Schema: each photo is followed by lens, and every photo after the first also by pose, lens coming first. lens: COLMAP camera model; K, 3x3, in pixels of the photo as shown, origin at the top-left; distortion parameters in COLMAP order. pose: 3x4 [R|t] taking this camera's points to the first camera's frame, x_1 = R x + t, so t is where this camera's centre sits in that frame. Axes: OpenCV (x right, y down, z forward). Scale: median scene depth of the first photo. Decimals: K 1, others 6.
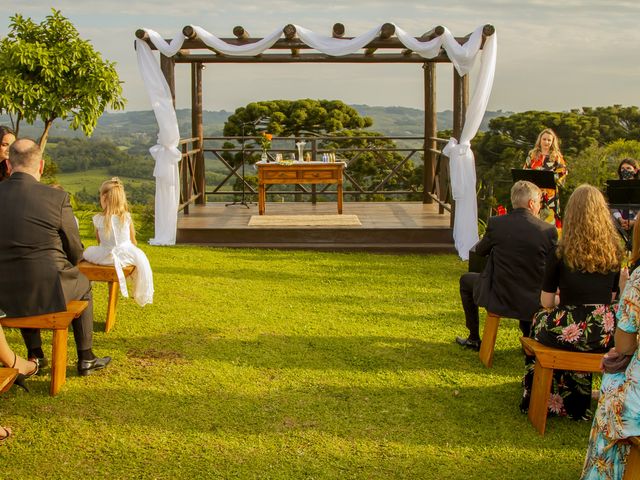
lens RADIAL K [[1287.1, 0, 320.0], [0, 1287.1, 240.0], [0, 0, 1]] dist [0.075565, 0.155447]
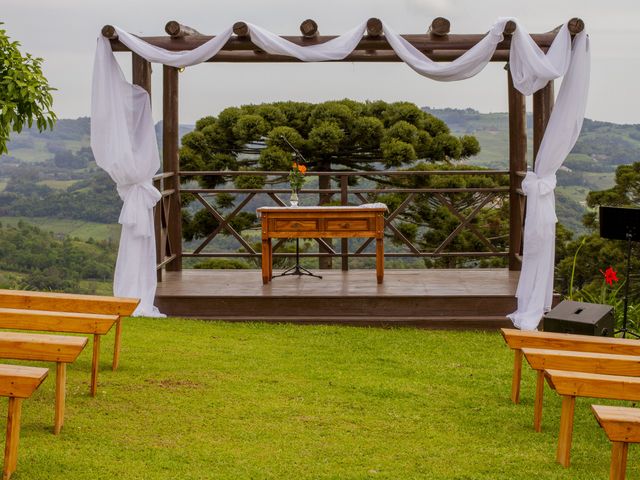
lens RADIAL K [[1287.1, 0, 320.0], [0, 1287.1, 240.0], [0, 0, 1]] dist [0.075565, 0.155447]
pose [[0.999886, 0.001162, -0.015039, -0.007783], [-0.001491, 0.999760, -0.021840, -0.030771], [0.015010, 0.021860, 0.999648, 0.345742]]
